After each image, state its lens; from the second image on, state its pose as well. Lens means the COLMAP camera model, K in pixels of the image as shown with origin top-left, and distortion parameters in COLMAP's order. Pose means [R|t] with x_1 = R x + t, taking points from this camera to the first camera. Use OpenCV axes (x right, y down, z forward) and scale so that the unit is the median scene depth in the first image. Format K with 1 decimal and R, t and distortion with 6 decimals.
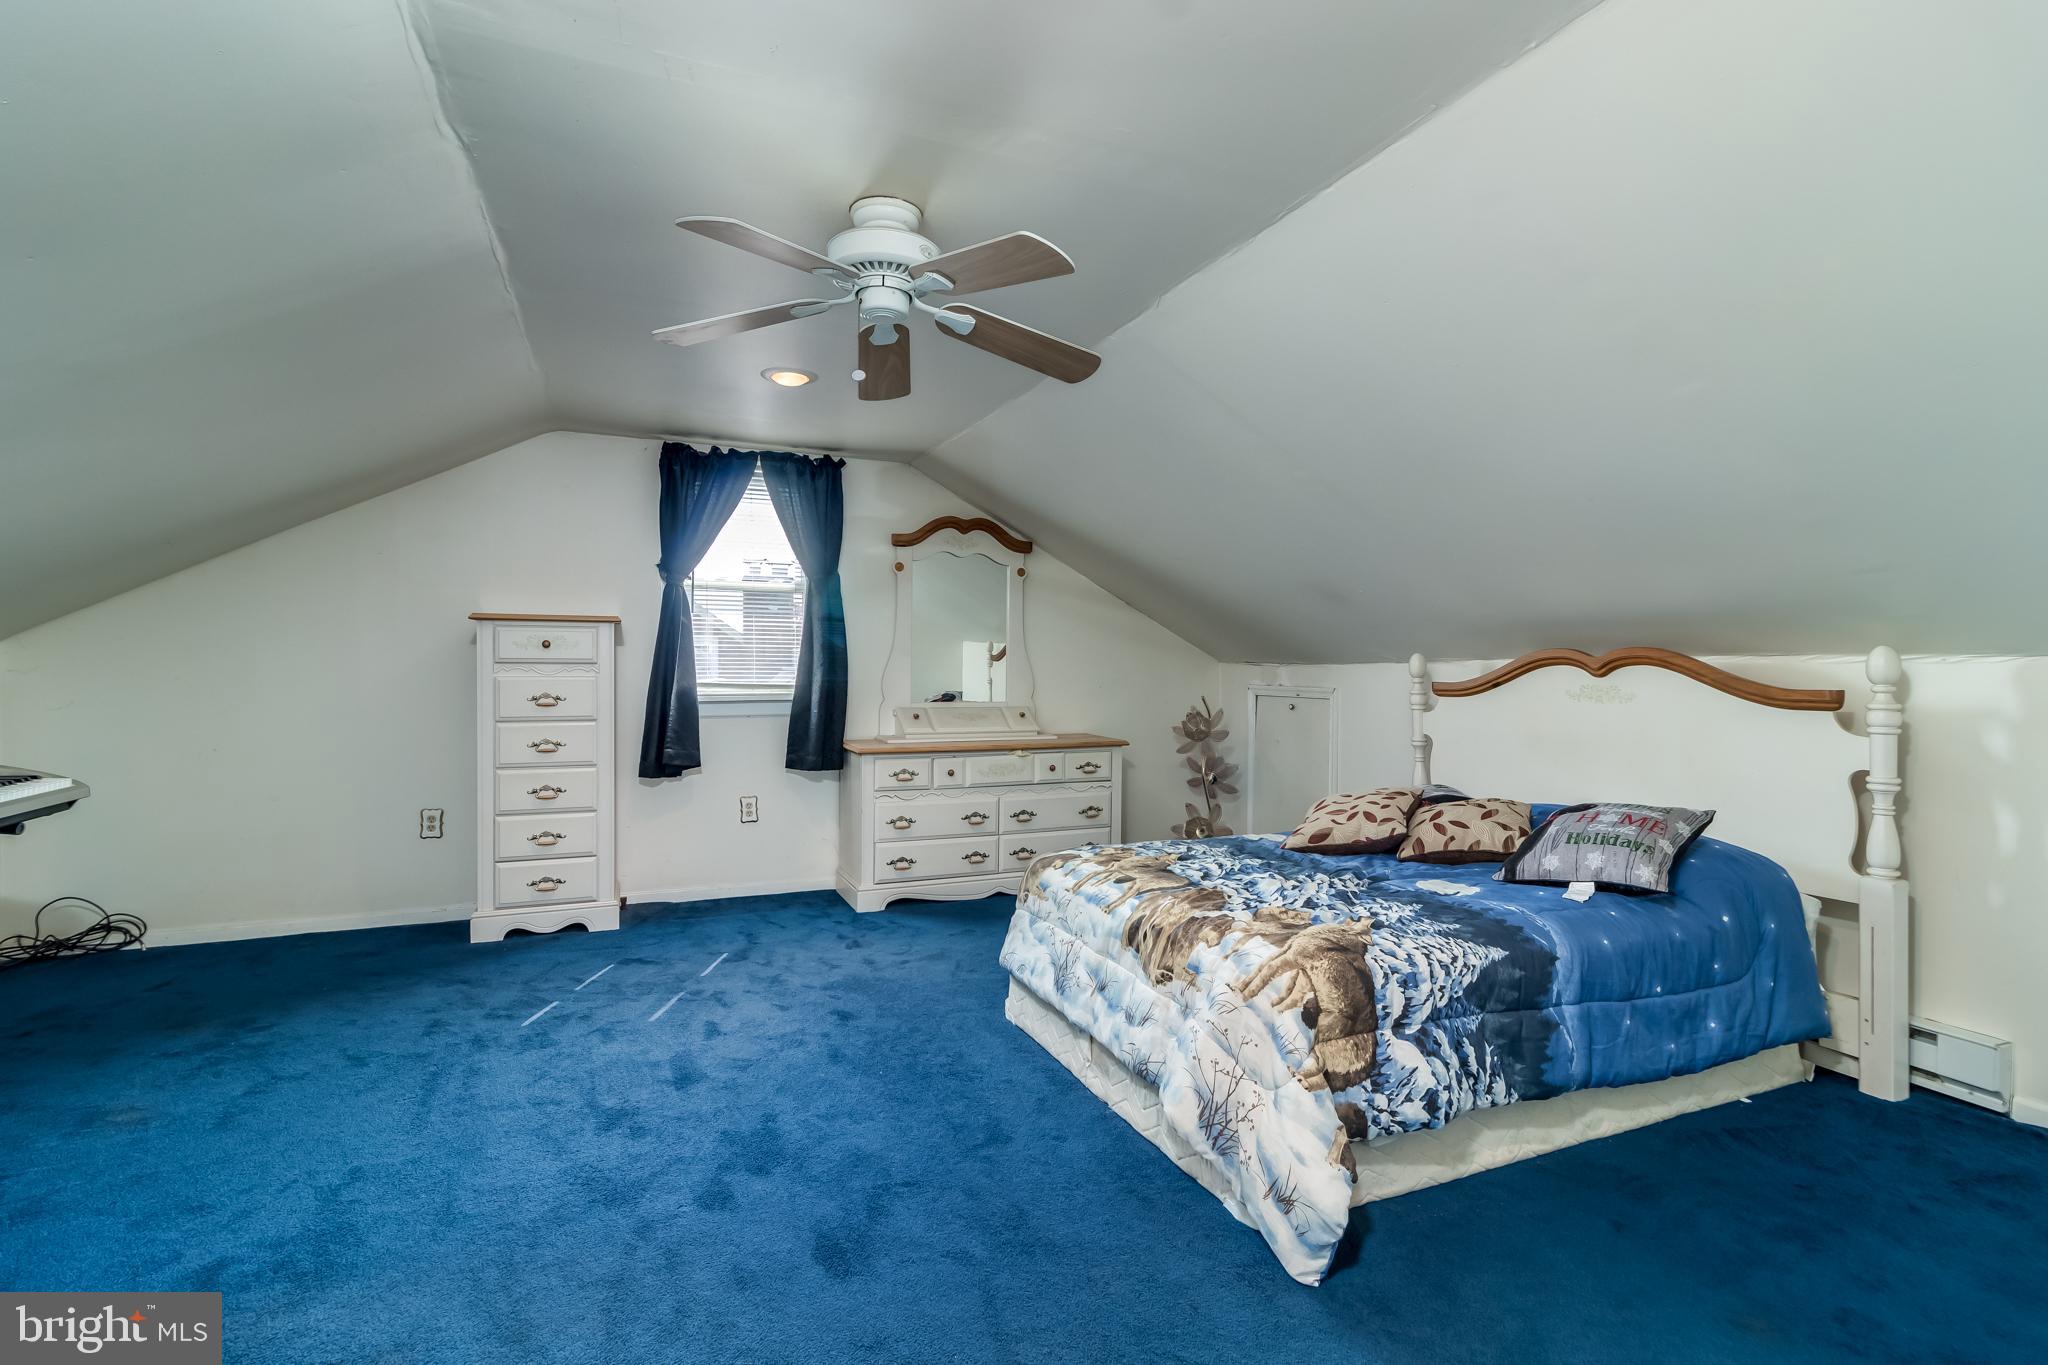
lens RADIAL K [[960.0, 0, 1025.8], [0, 960.0, 672.3], [0, 0, 1]] dist [0.007418, 0.000978]
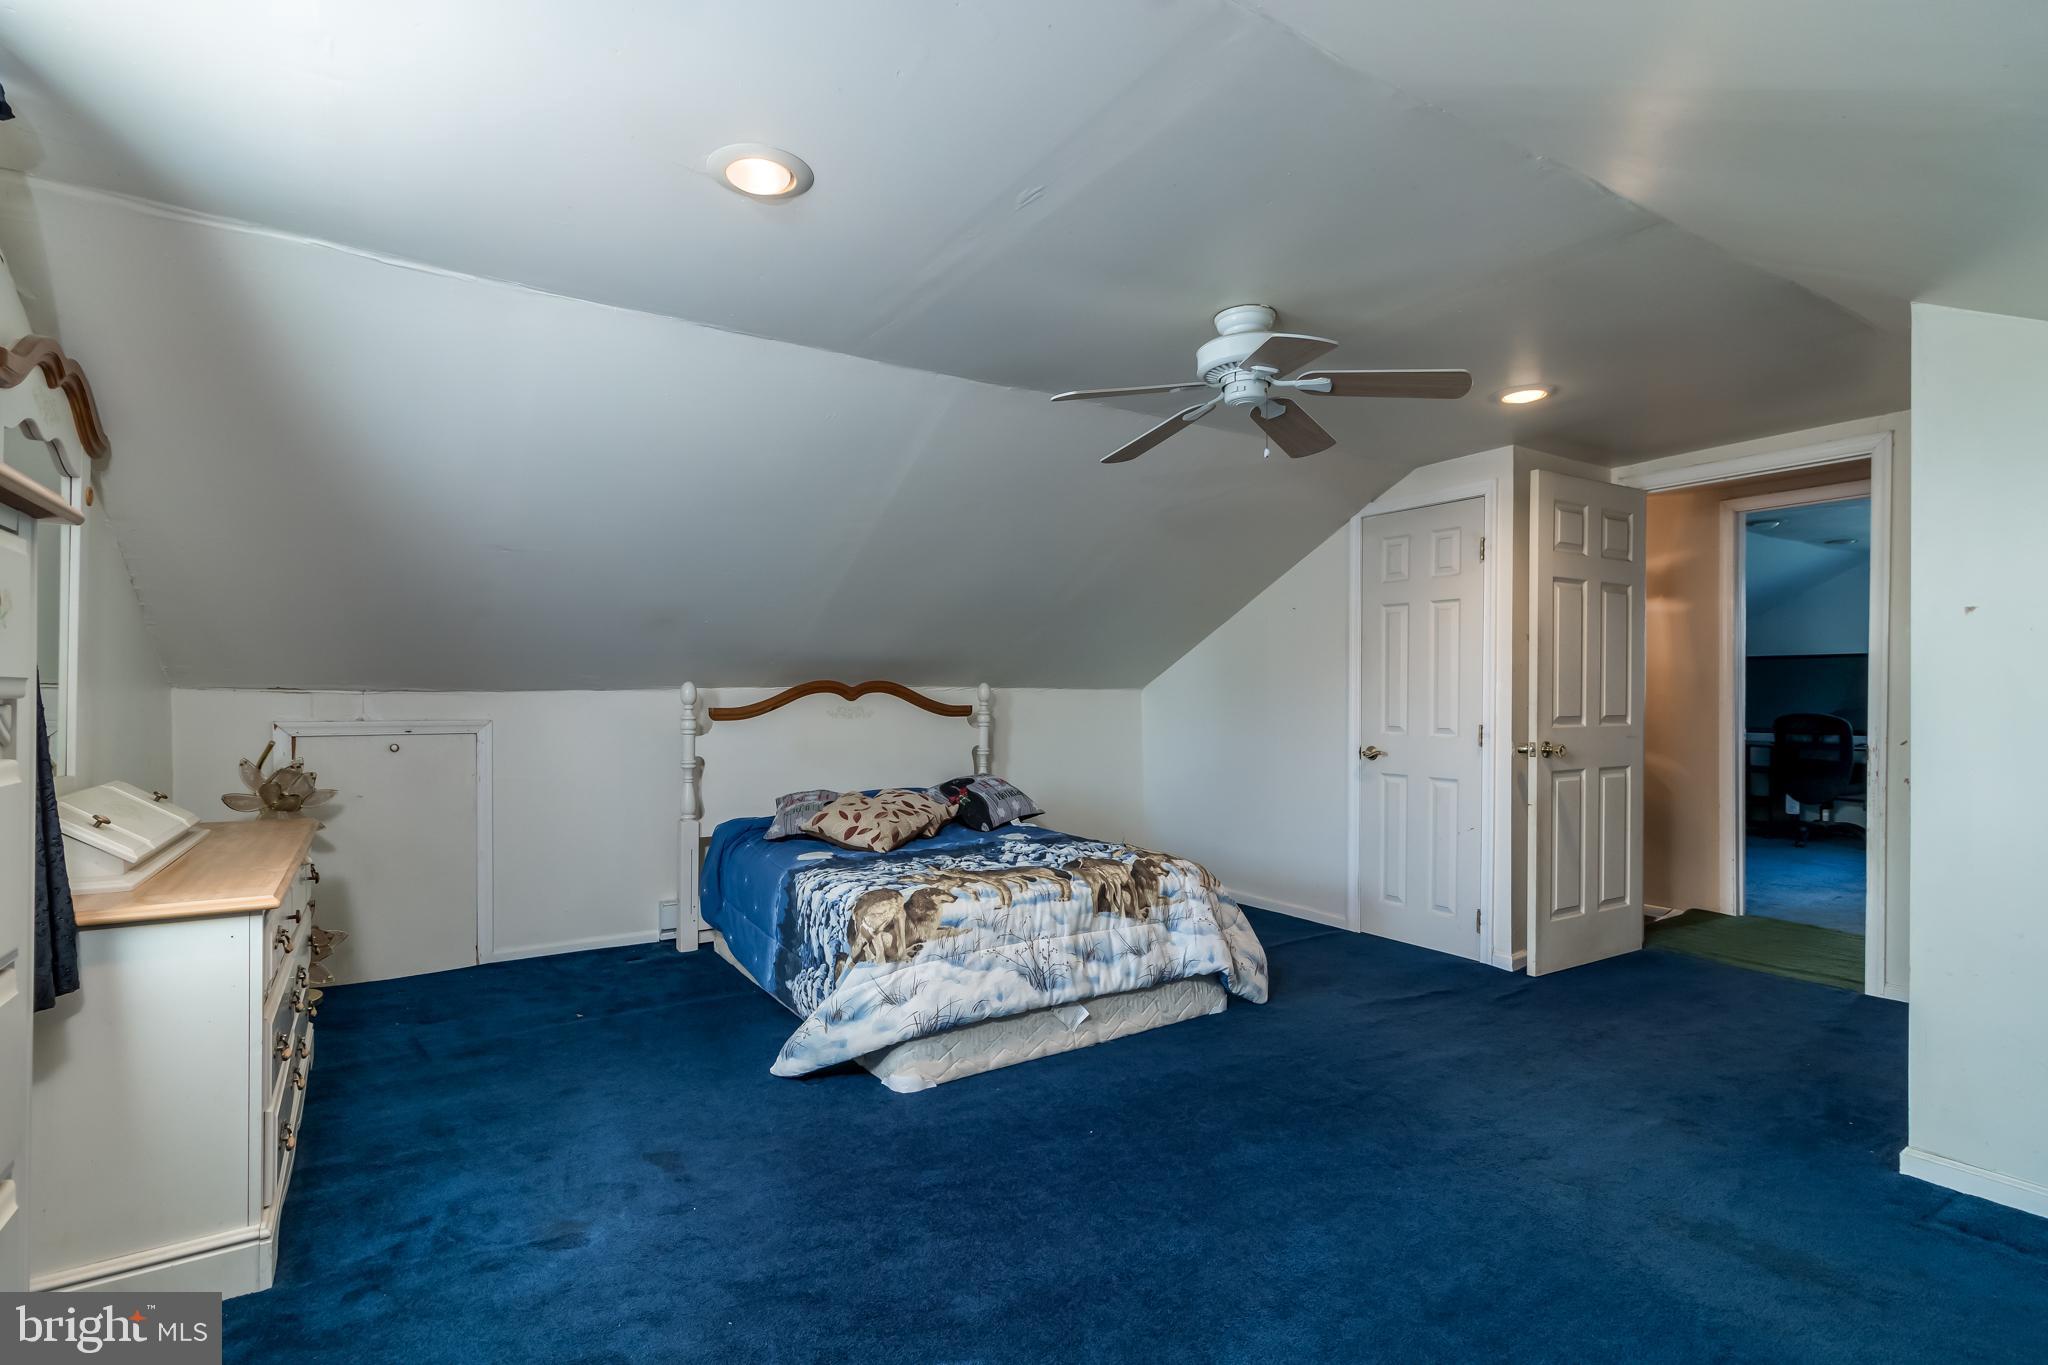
lens RADIAL K [[960.0, 0, 1022.0], [0, 960.0, 680.3], [0, 0, 1]] dist [0.007418, 0.000978]
pose [[-0.176240, 0.007499, 0.984319, -0.835904], [0.003091, 0.999970, -0.007065, -0.014268], [-0.984342, 0.001798, -0.176258, 0.966015]]
